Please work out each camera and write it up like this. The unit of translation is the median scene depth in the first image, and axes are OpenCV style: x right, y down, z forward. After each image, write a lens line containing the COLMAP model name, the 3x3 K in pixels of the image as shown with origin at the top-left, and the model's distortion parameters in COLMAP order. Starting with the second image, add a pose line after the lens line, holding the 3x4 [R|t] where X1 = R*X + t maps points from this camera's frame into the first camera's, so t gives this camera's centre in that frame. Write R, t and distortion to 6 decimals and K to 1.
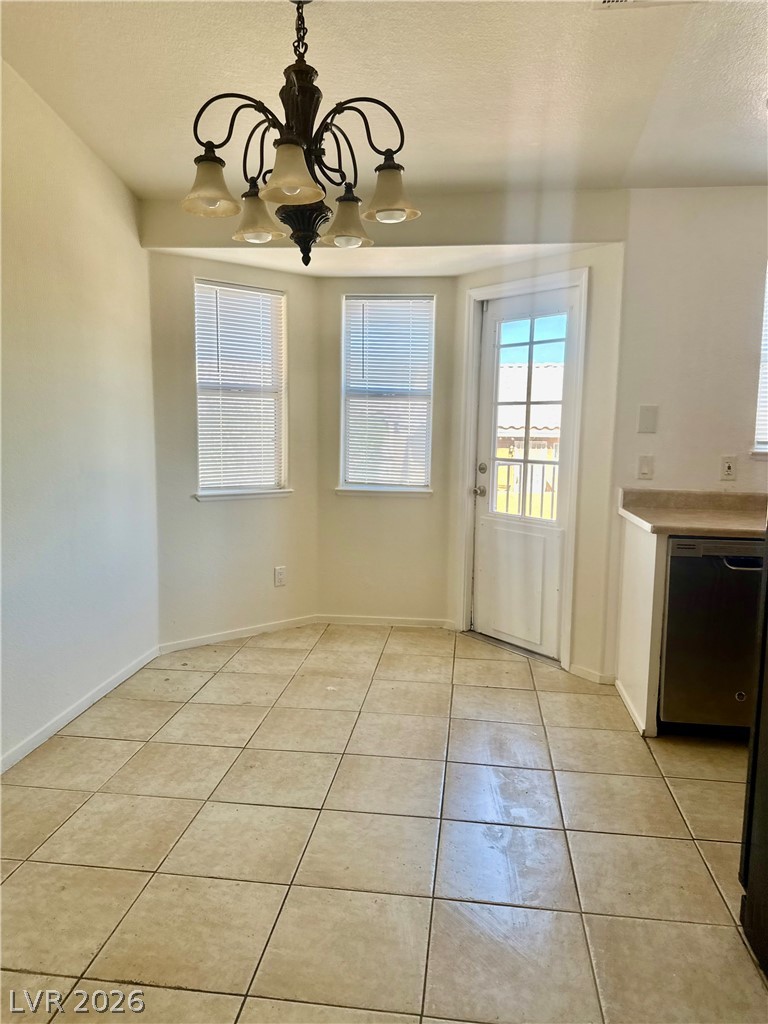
lens RADIAL K [[722.8, 0, 389.1], [0, 722.8, 512.2], [0, 0, 1]] dist [0.156765, -0.259877]
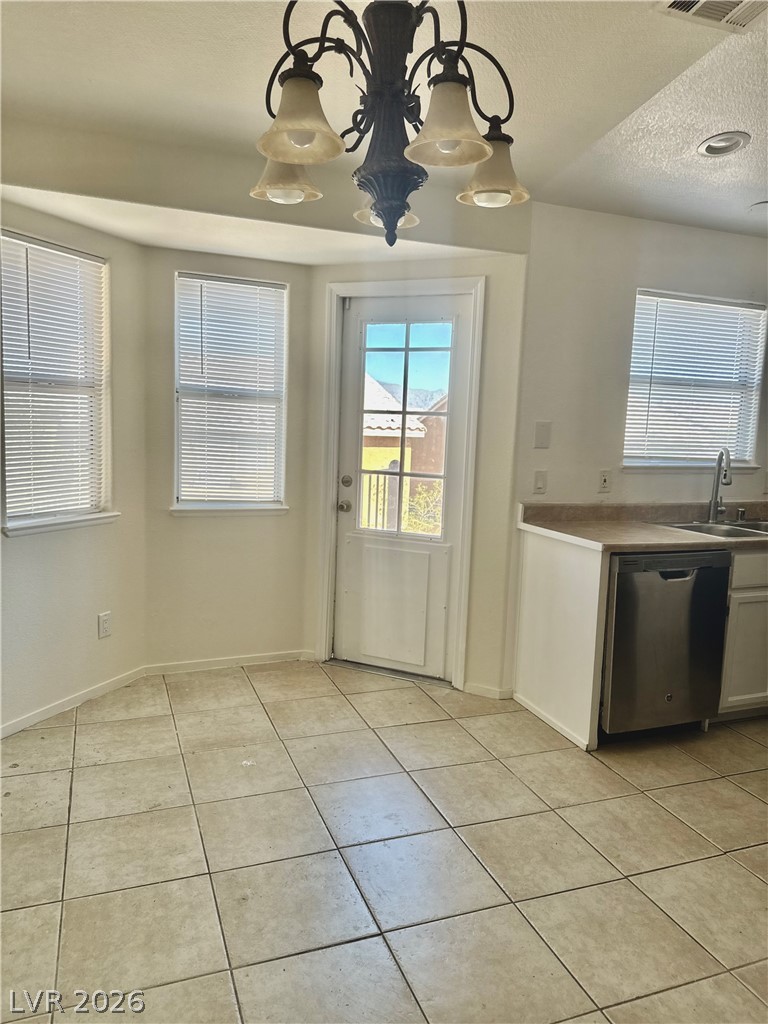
lens RADIAL K [[722.8, 0, 389.1], [0, 722.8, 512.2], [0, 0, 1]] dist [0.156765, -0.259877]
pose [[0.883221, -0.040413, 0.467213, -0.274552], [0.034973, 0.999182, 0.020314, -0.041464], [-0.467651, -0.001602, 0.883912, 0.182542]]
